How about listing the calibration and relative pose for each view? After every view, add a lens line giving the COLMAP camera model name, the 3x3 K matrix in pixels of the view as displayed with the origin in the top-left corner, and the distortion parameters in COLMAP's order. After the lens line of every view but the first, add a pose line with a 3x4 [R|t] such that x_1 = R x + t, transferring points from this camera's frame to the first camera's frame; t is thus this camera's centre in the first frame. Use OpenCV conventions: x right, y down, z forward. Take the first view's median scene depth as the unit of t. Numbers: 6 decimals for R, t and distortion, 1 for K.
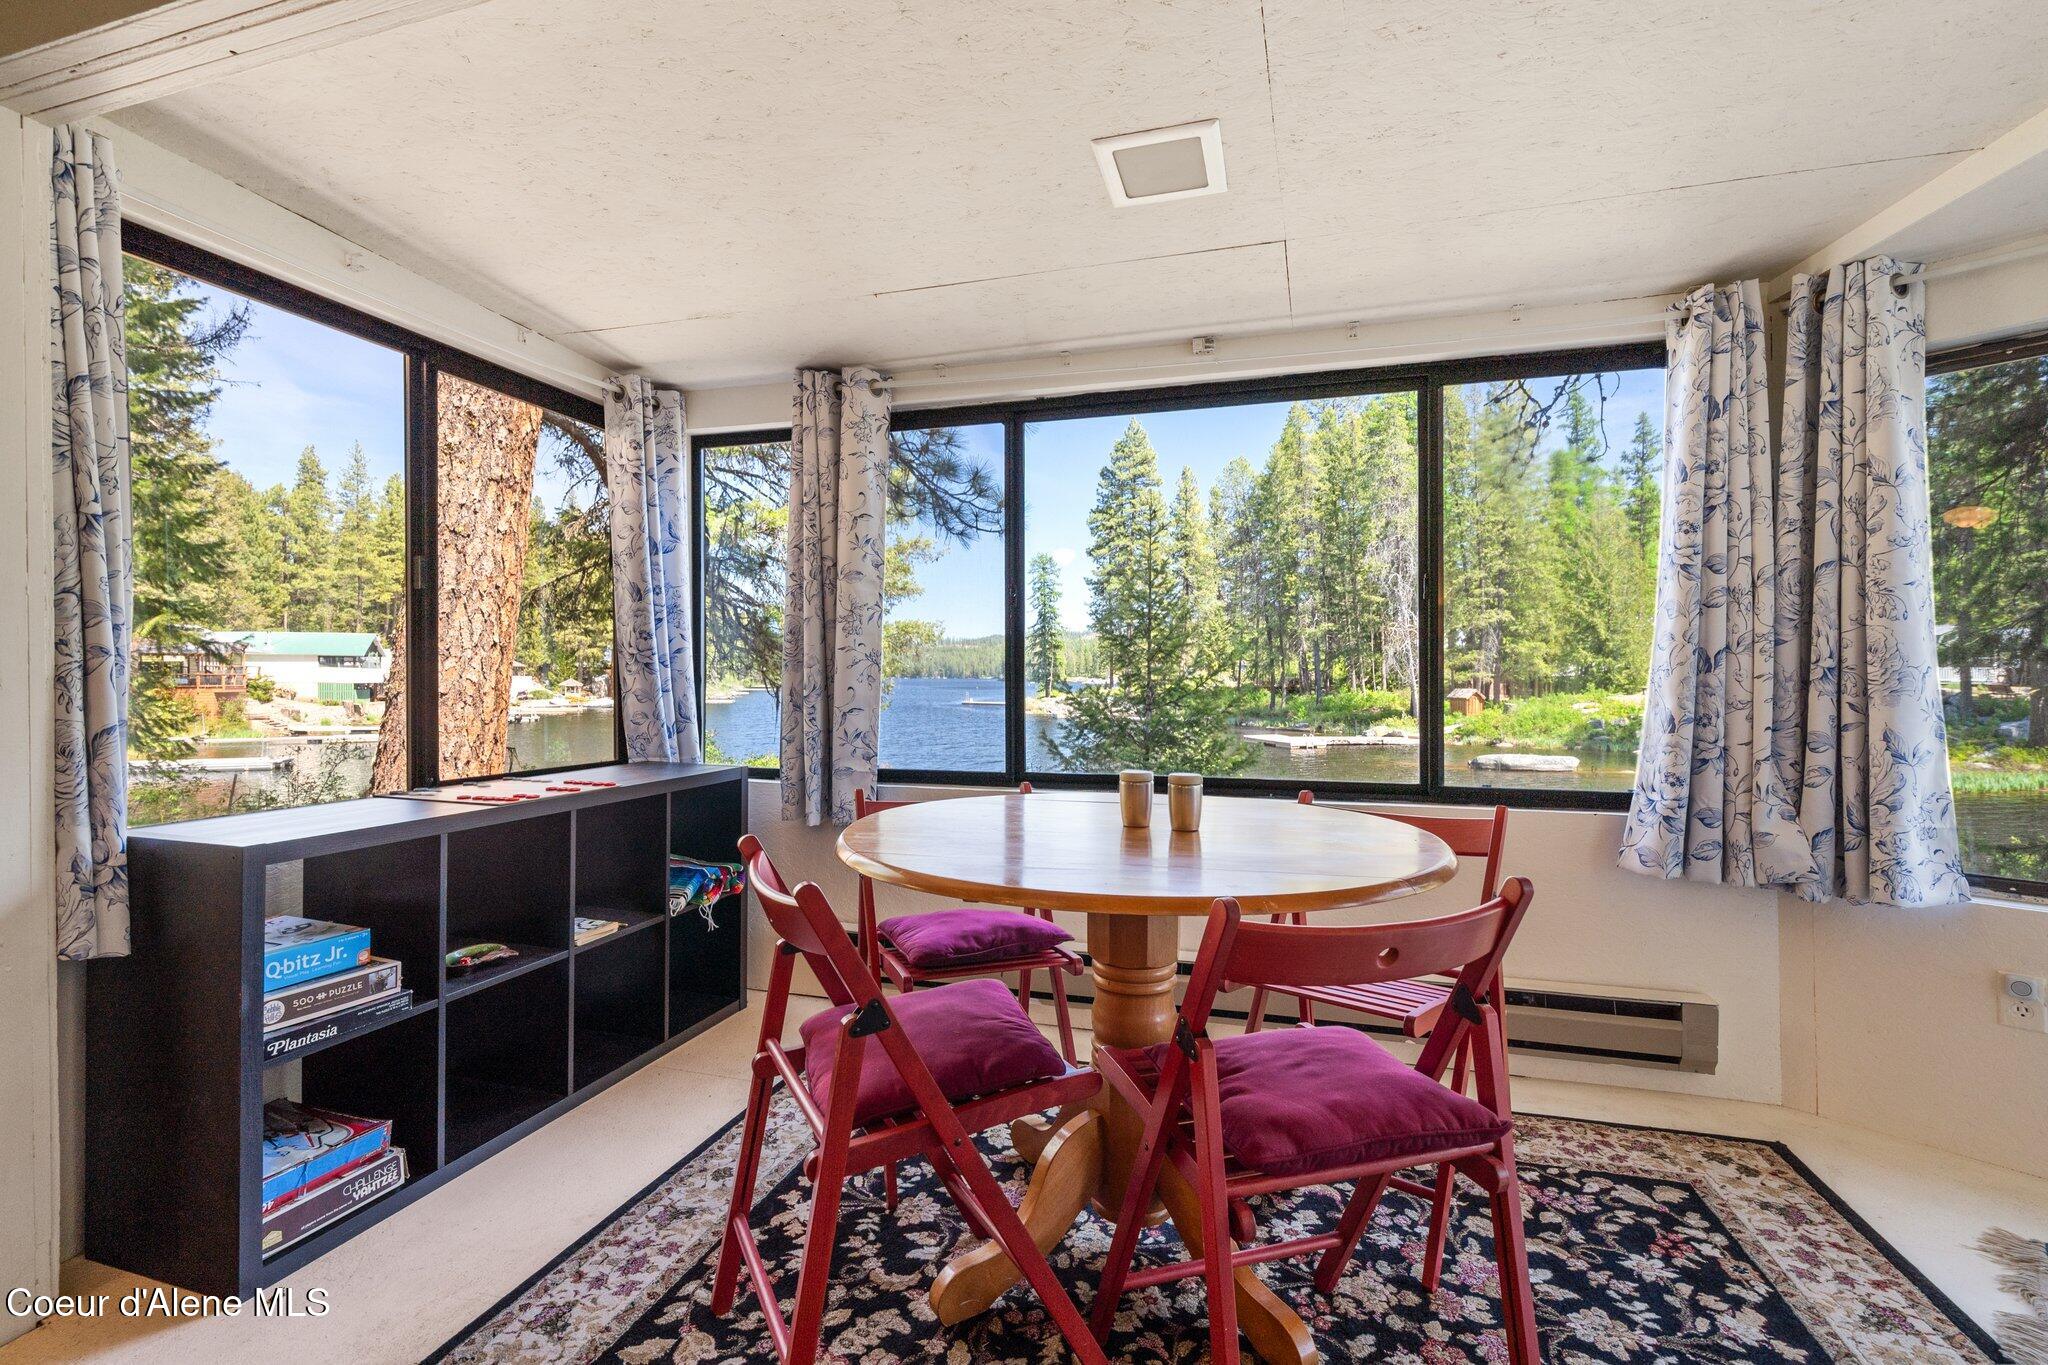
lens RADIAL K [[935.9, 0, 1015.3], [0, 935.9, 688.3], [0, 0, 1]] dist [-0.008693, 0.002446]
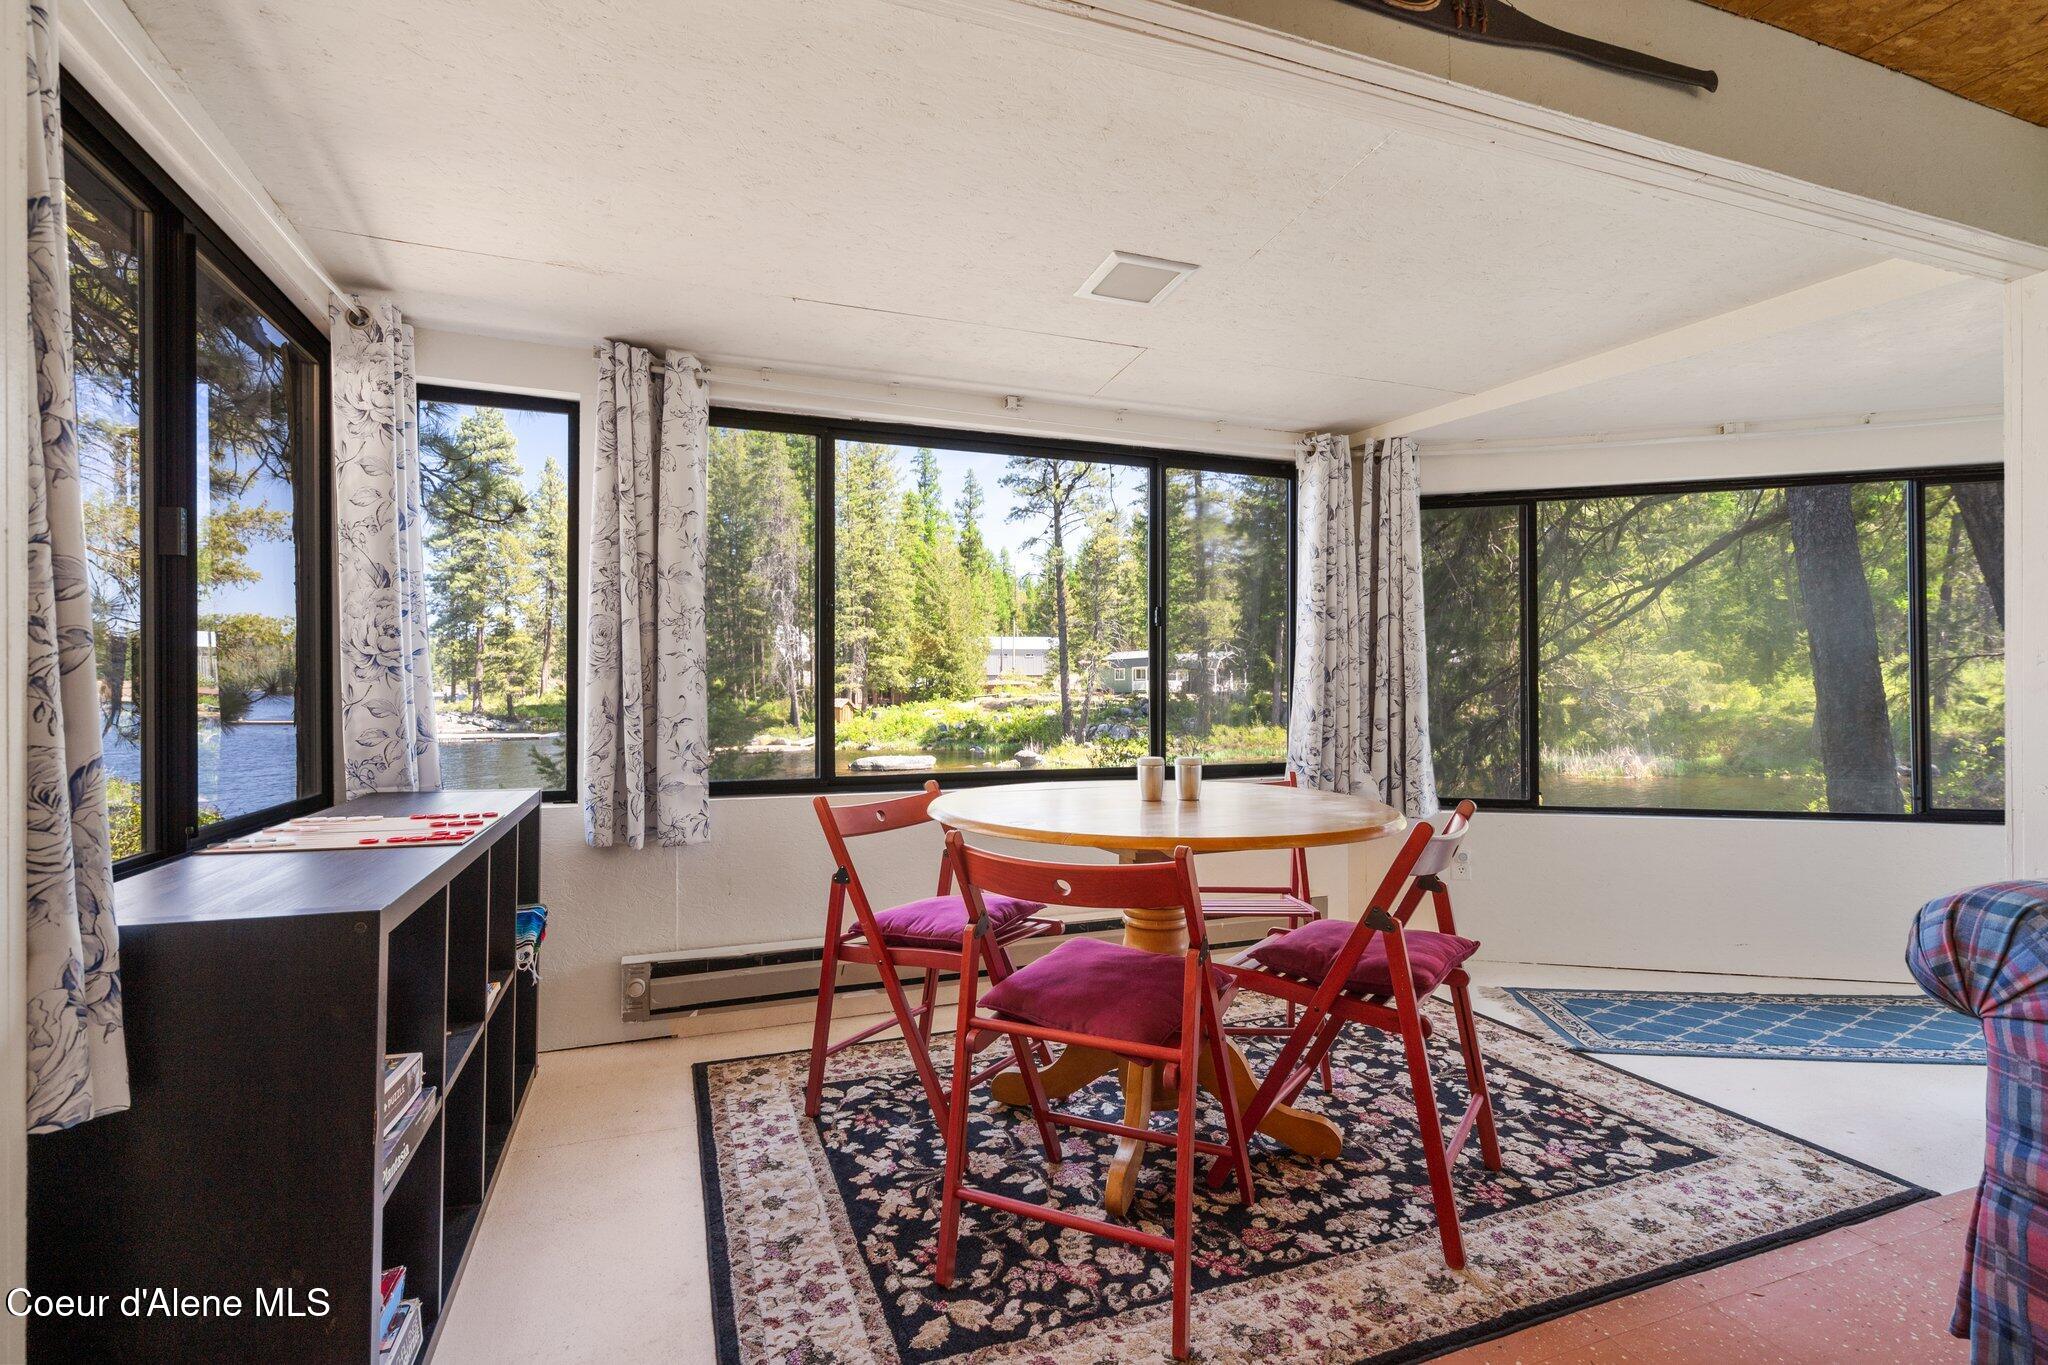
lens RADIAL K [[935.9, 0, 1017.7], [0, 935.9, 693.8], [0, 0, 1]] dist [-0.008693, 0.002446]
pose [[0.792563, -0.004351, 0.609775, -0.474535], [0.008013, 0.999963, -0.003280, 0.003090], [-0.609738, 0.007485, 0.792568, 0.058925]]
